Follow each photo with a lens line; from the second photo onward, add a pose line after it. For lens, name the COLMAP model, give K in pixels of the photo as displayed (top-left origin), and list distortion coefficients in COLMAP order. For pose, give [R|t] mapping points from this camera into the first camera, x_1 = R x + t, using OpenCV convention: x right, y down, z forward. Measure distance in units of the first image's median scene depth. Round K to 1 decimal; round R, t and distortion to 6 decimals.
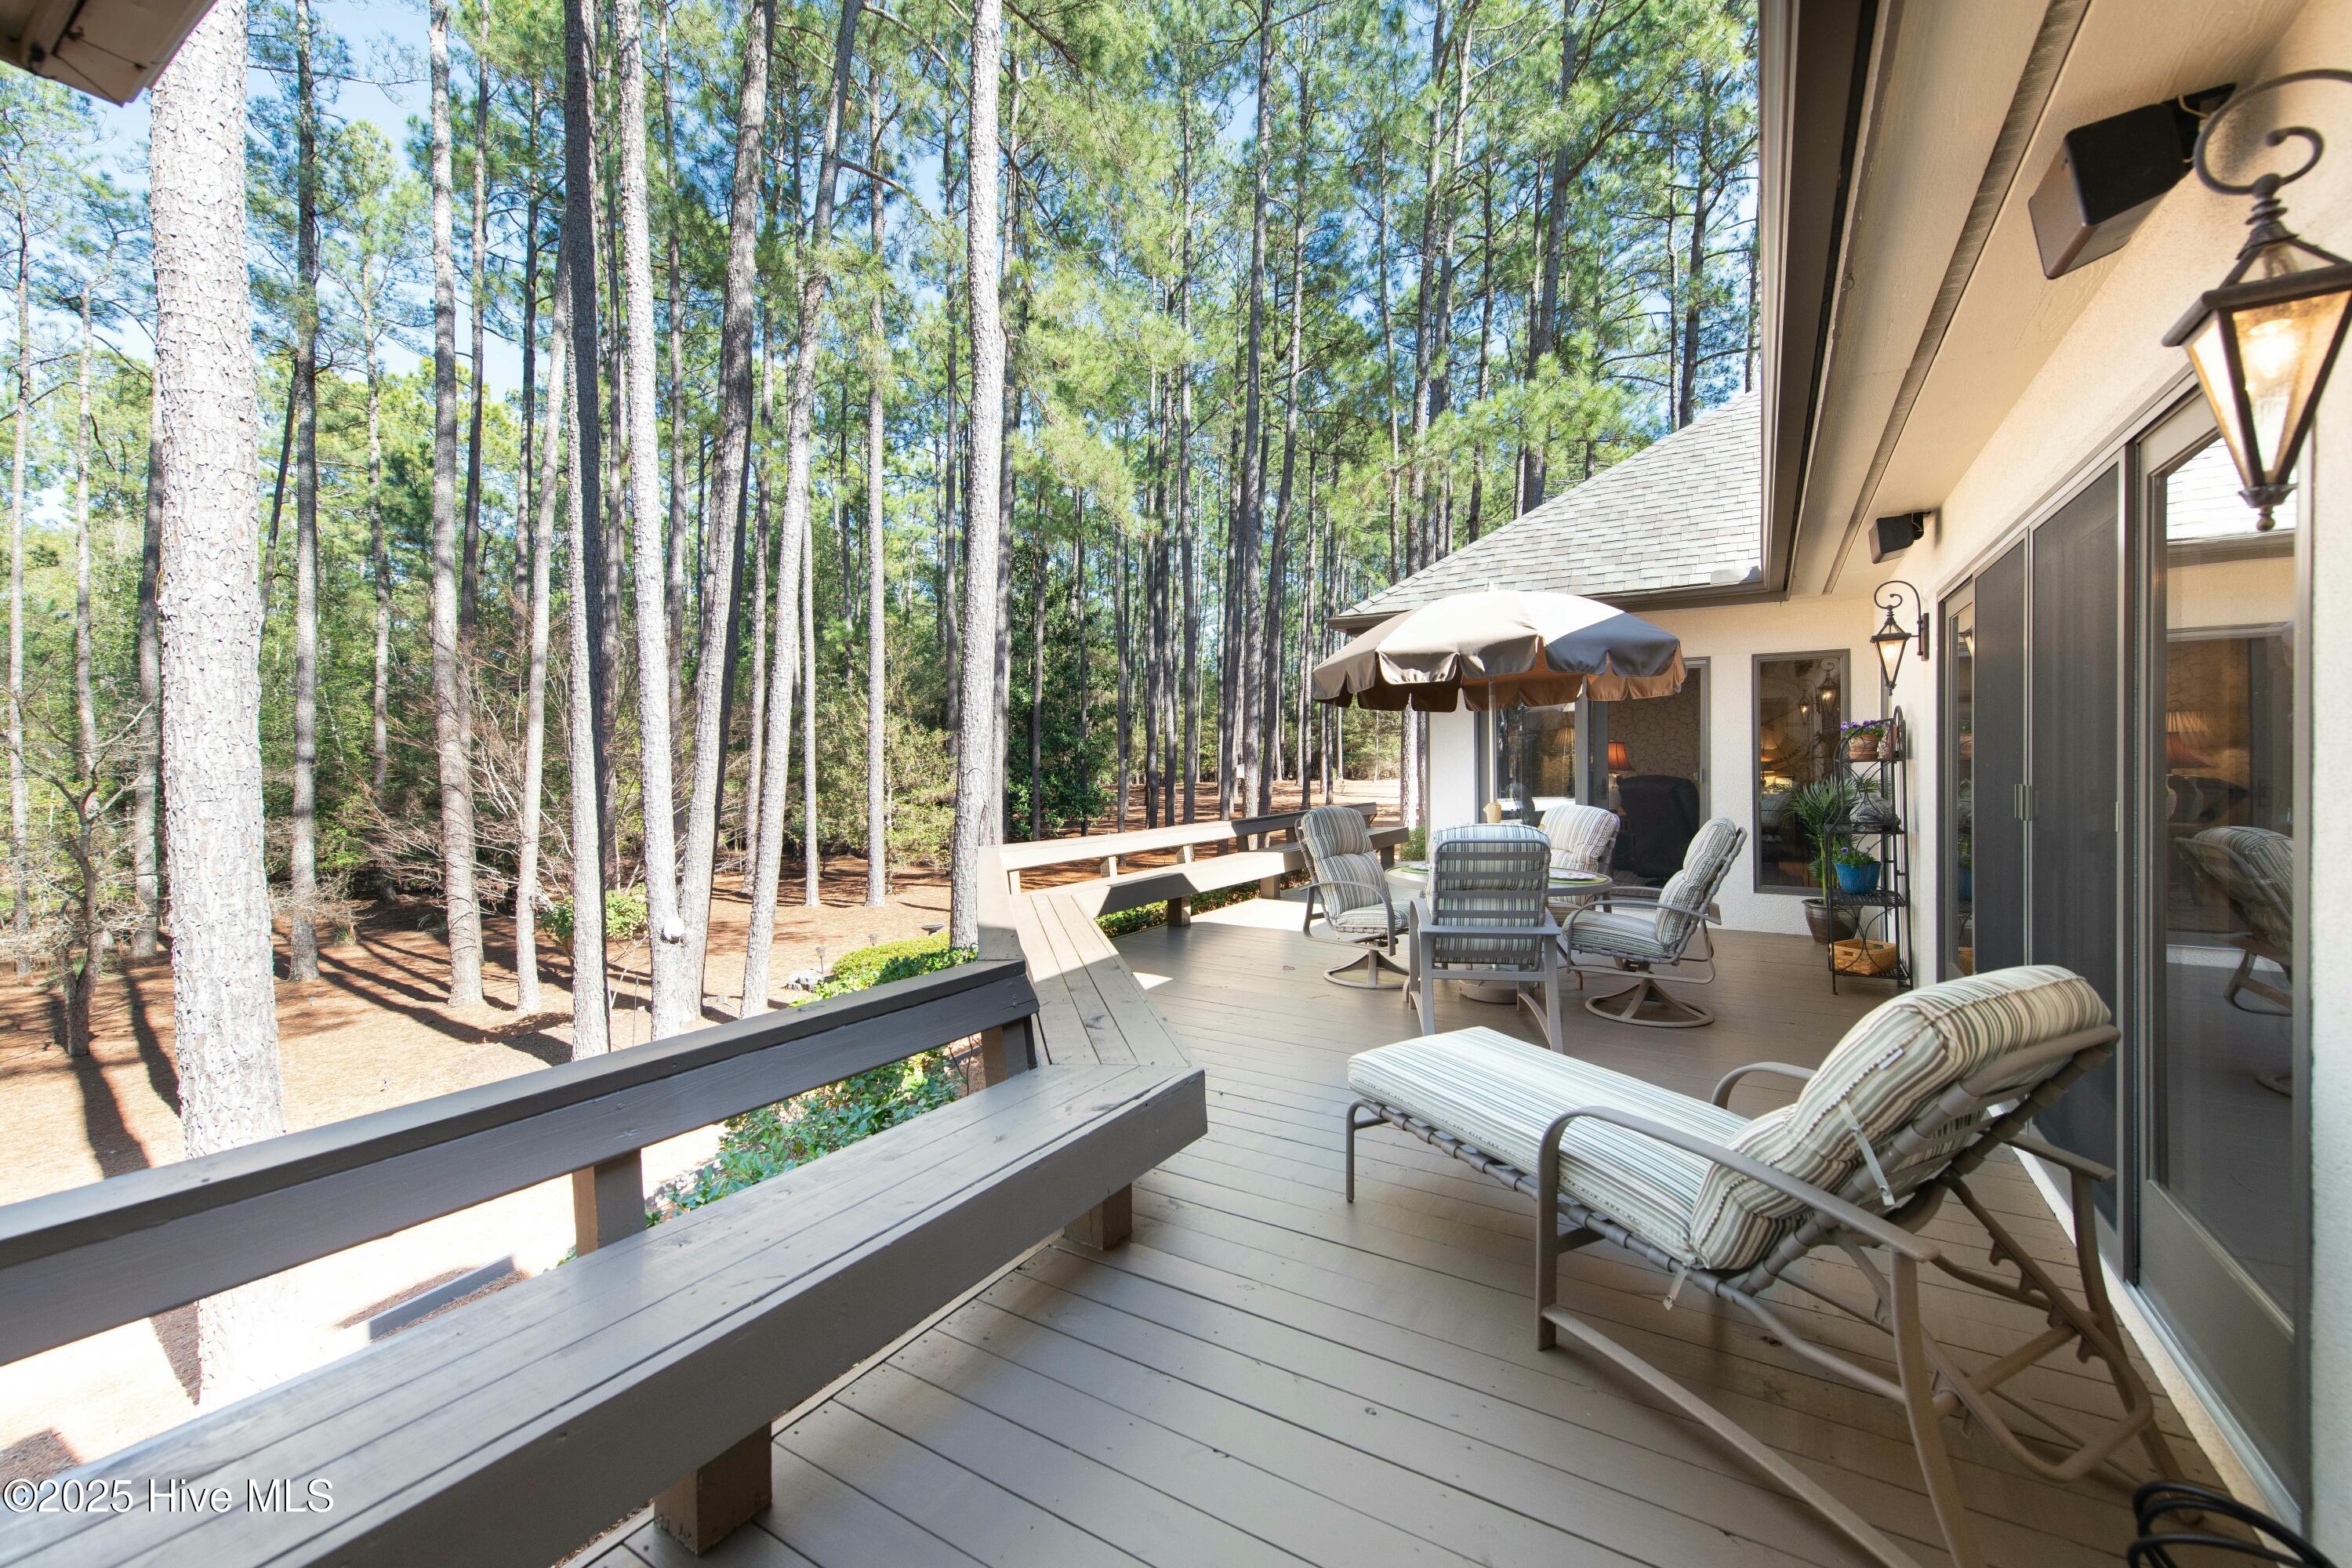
lens RADIAL K [[953.5, 0, 1171.0], [0, 953.5, 772.2], [0, 0, 1]] dist [0.000876, 0.000029]
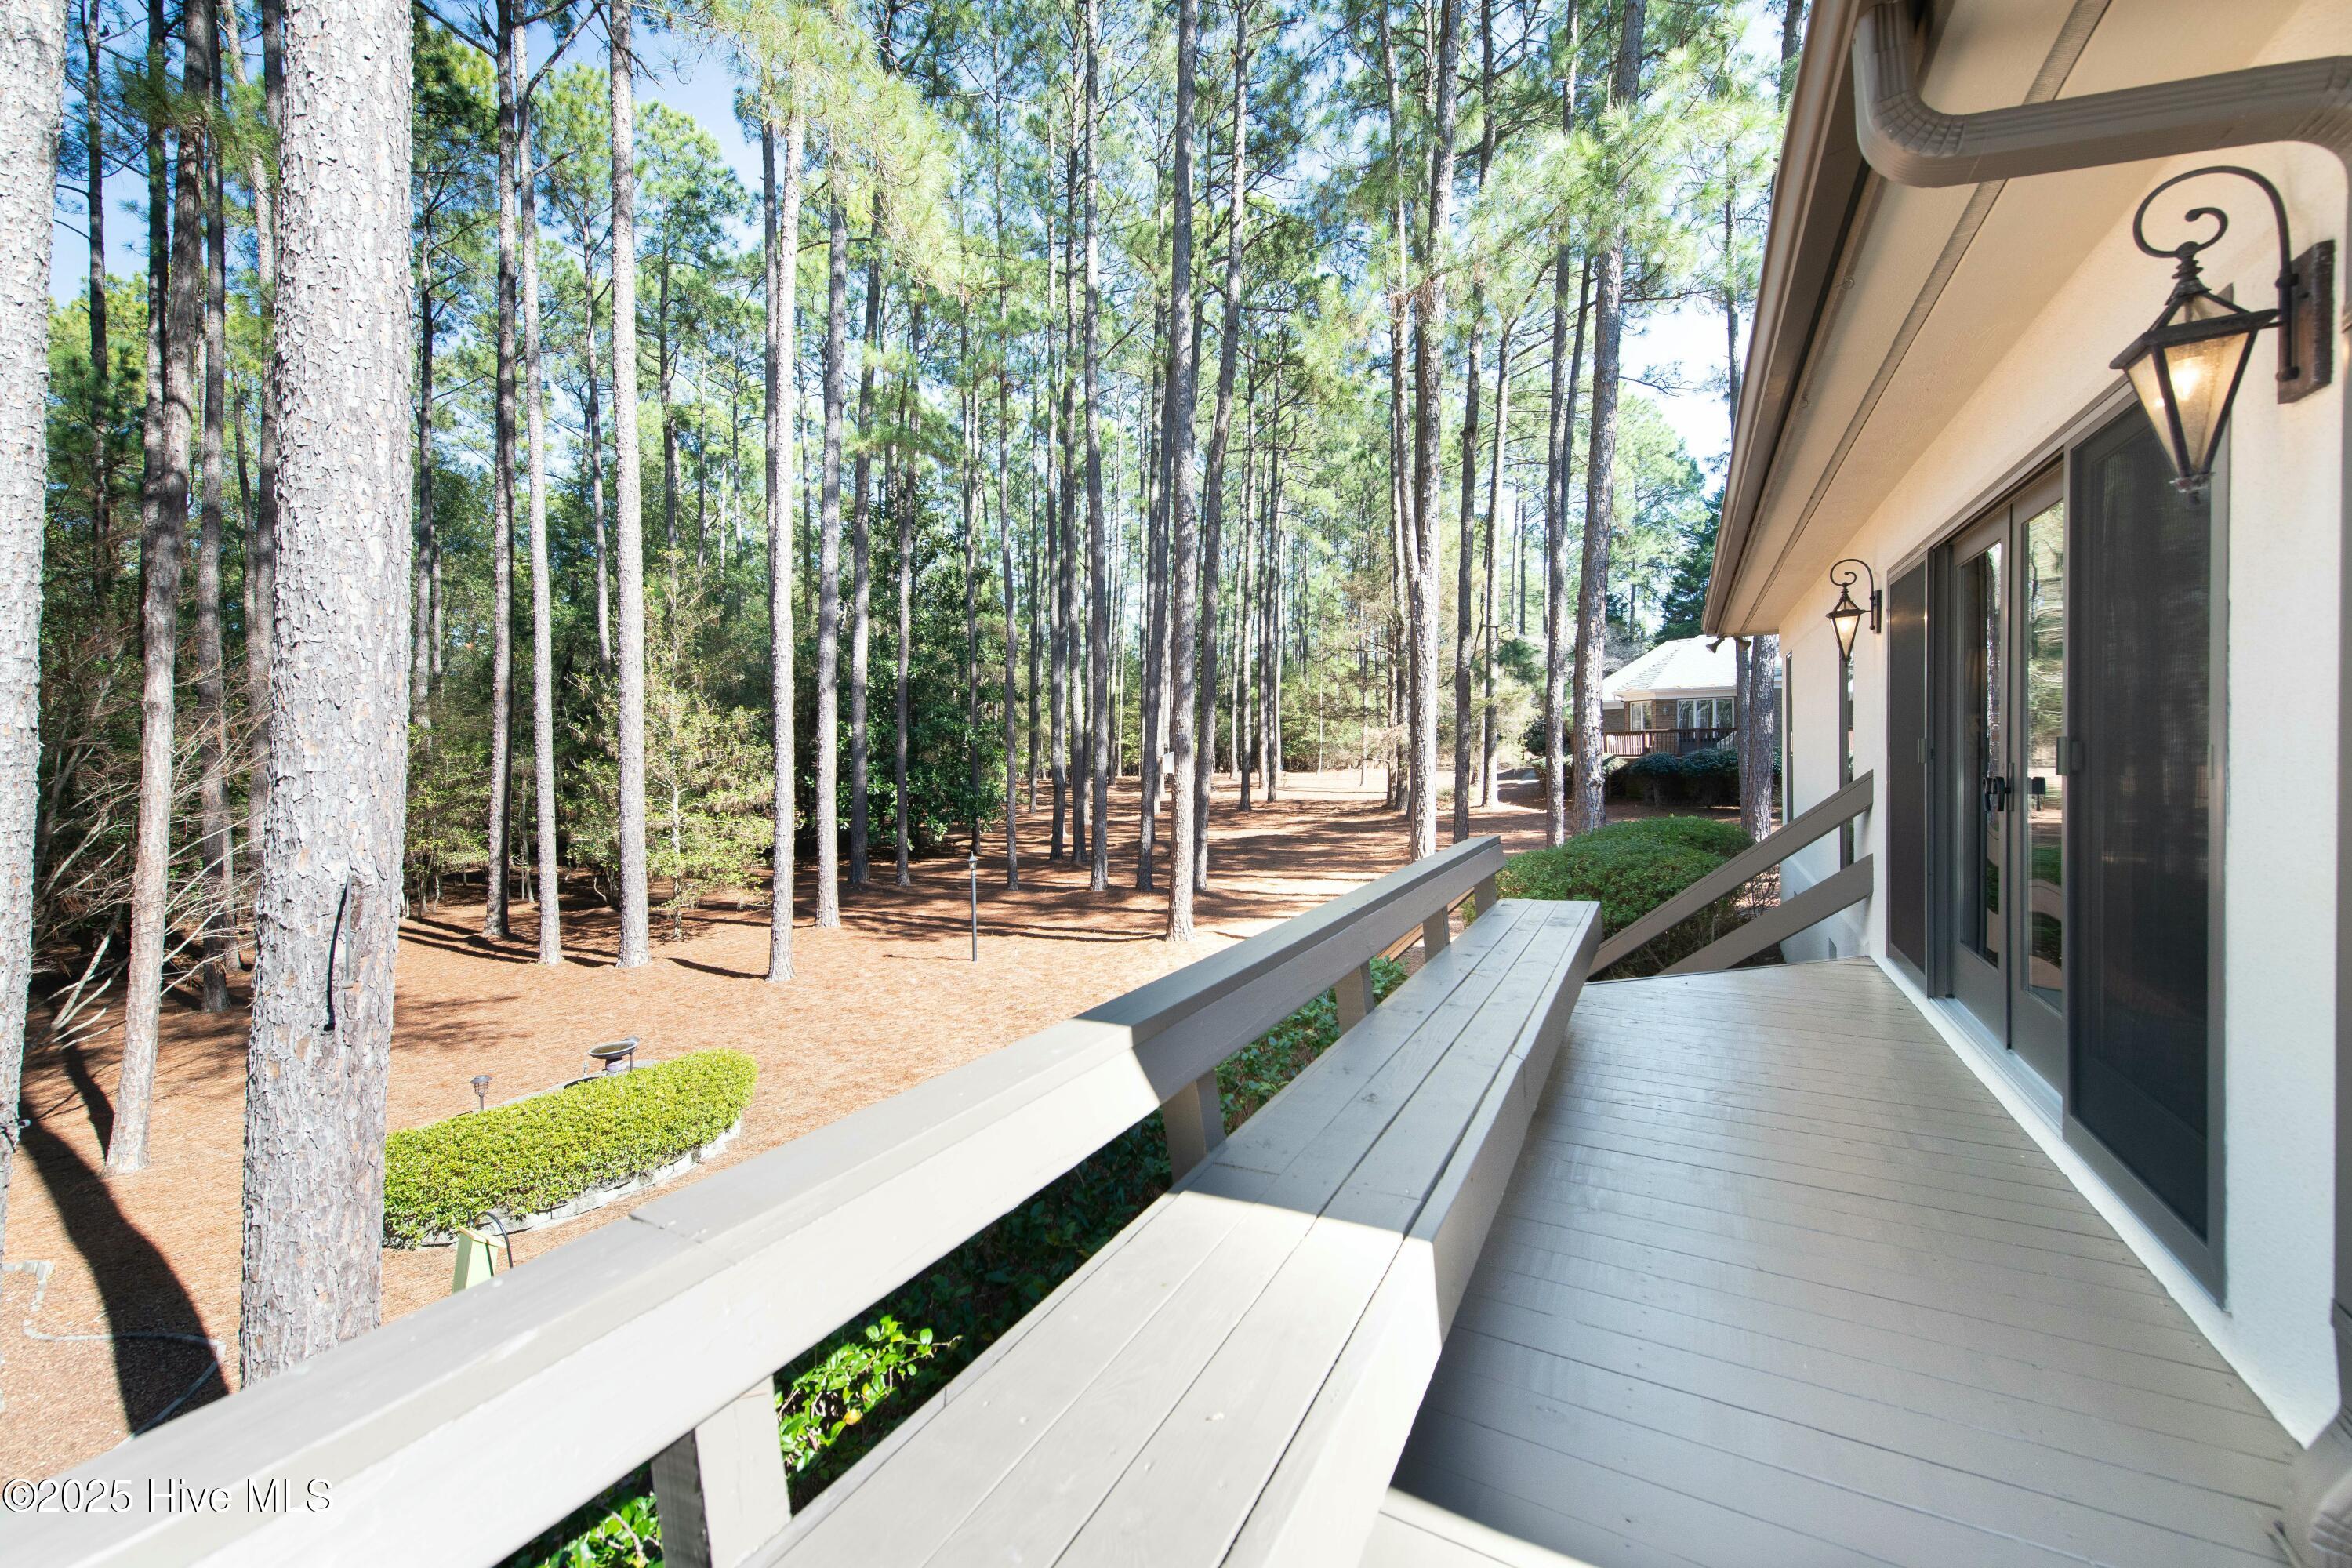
lens RADIAL K [[953.5, 0, 1171.4], [0, 953.5, 768.0], [0, 0, 1]] dist [0.000876, 0.000029]
pose [[0.996839, -0.012354, 0.078478, 0.009398], [0.012180, 0.999922, 0.002697, 0.000766], [-0.078506, -0.001732, 0.996912, 0.153503]]
